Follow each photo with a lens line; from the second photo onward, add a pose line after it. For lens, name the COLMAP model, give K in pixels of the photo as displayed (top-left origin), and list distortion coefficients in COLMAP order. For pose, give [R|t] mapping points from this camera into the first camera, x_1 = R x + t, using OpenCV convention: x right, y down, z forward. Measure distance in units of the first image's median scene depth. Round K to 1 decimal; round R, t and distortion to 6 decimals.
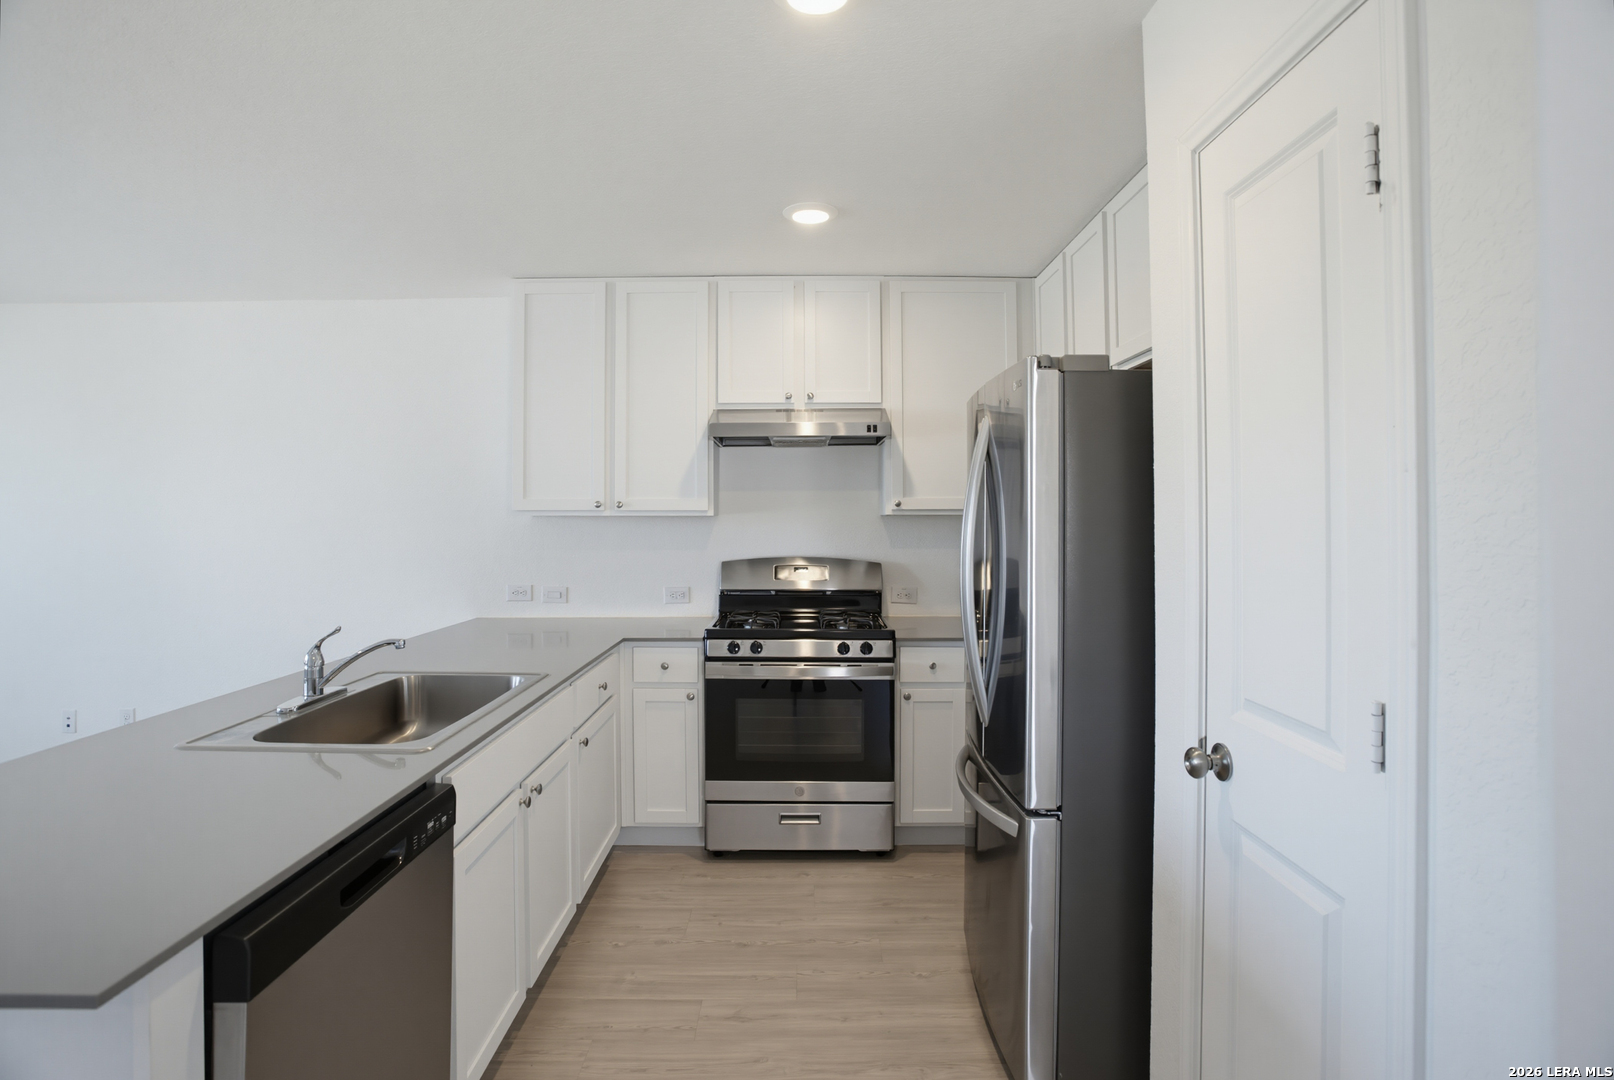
lens RADIAL K [[796.8, 0, 804.9], [0, 796.8, 510.7], [0, 0, 1]] dist [-0.068414, 0.029296]
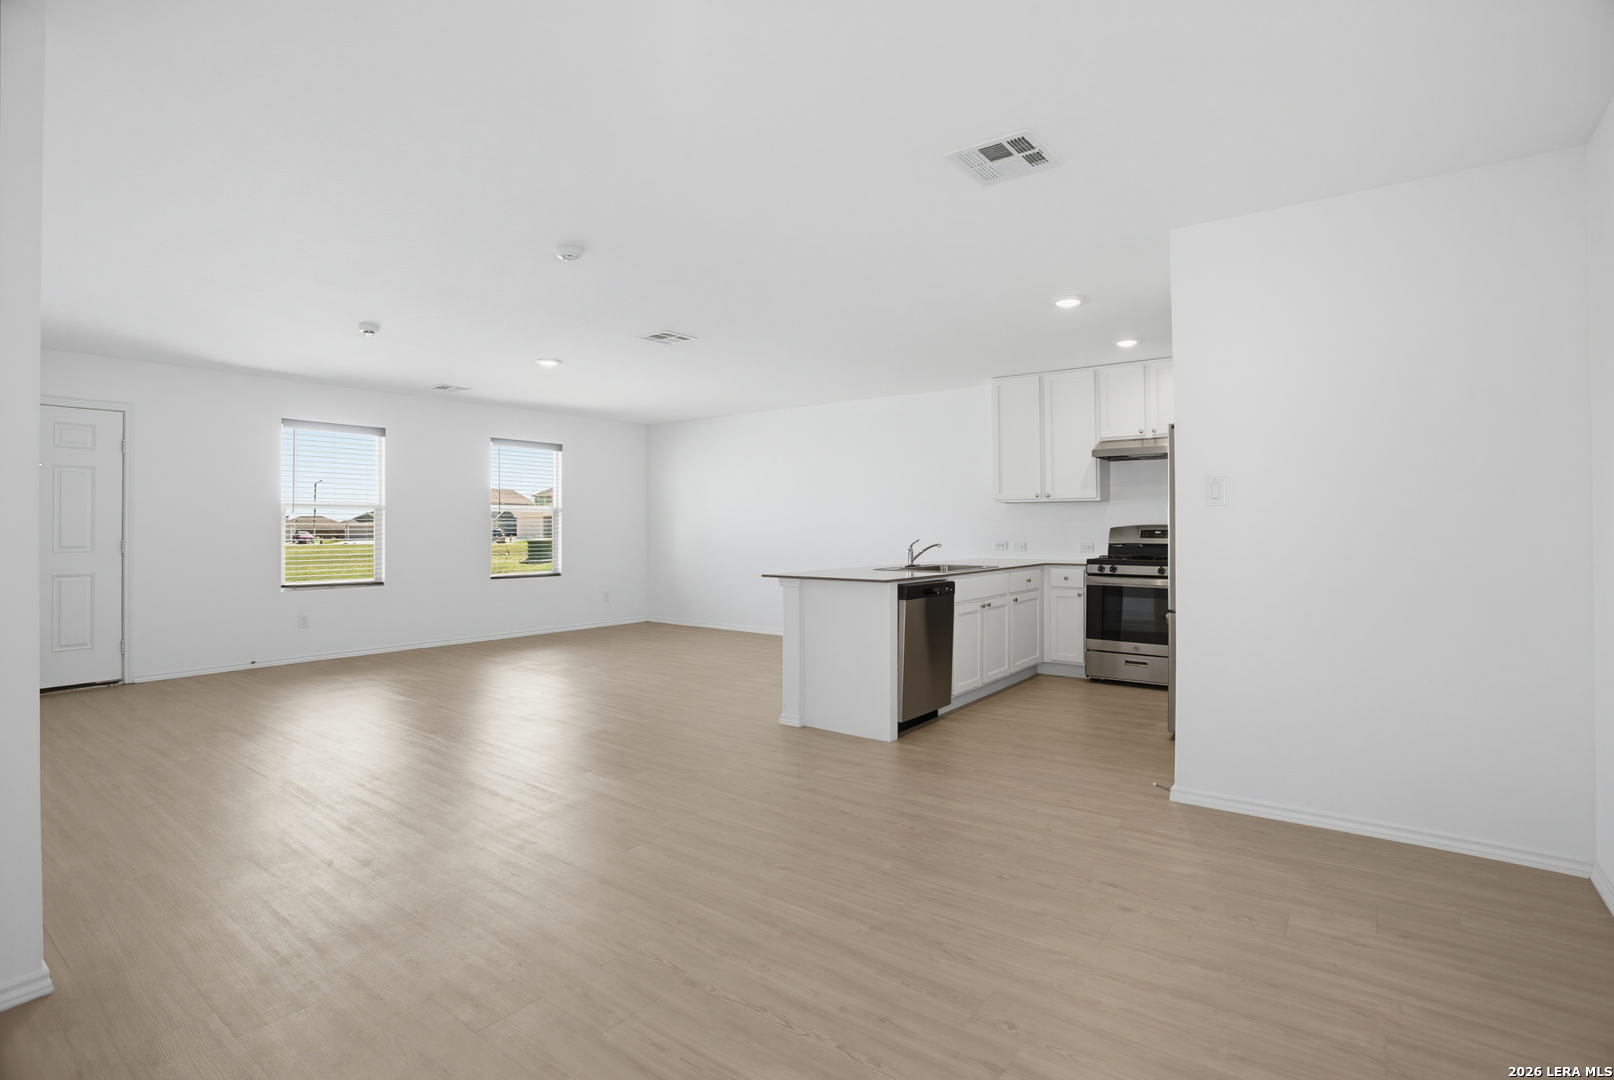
lens RADIAL K [[802.5, 0, 811.3], [0, 802.5, 524.2], [0, 0, 1]] dist [-0.063948, 0.028757]
pose [[0.799382, -0.002975, -0.600815, 0.493302], [0.006556, 0.999971, 0.003770, 0.054411], [0.600787, -0.006953, 0.799379, -0.920485]]
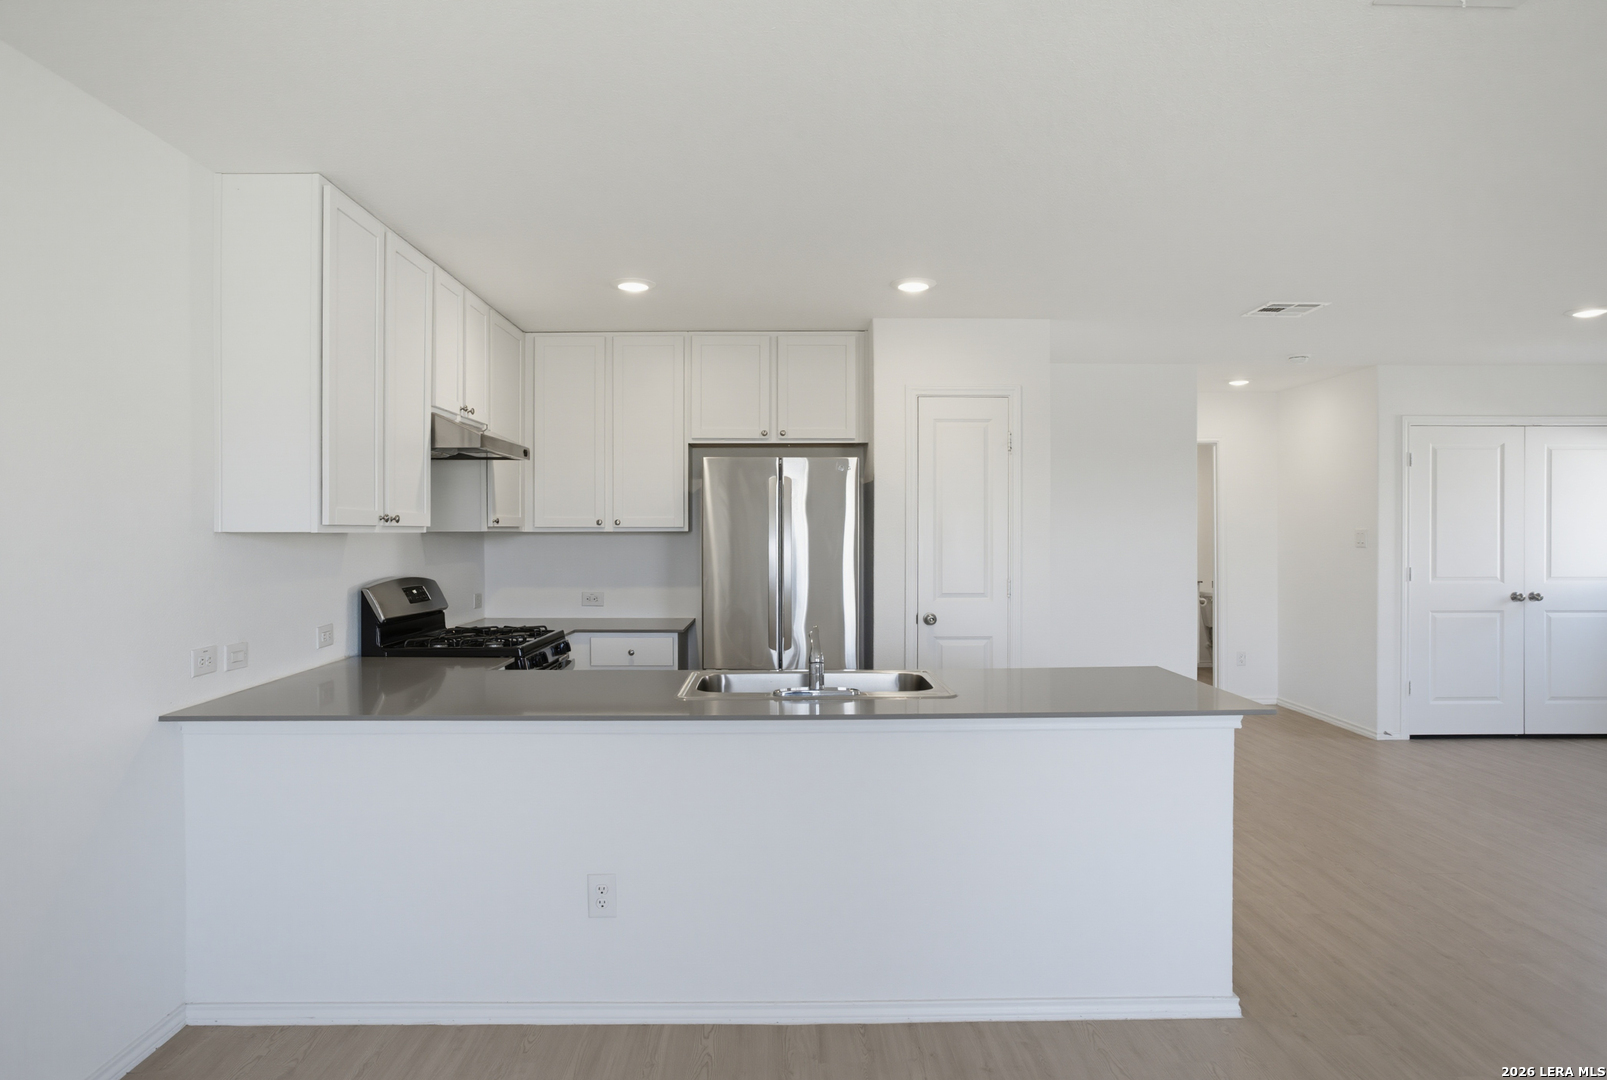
lens RADIAL K [[1006.1, 0, 769.9], [0, 1006.1, 536.0], [0, 0, 1]] dist [-0.066552, -0.000016]
pose [[-0.000616, -0.006536, 0.999978, -1.357754], [-0.006237, 0.999959, 0.006532, 0.000391], [-0.999980, -0.006232, -0.000657, 0.692005]]
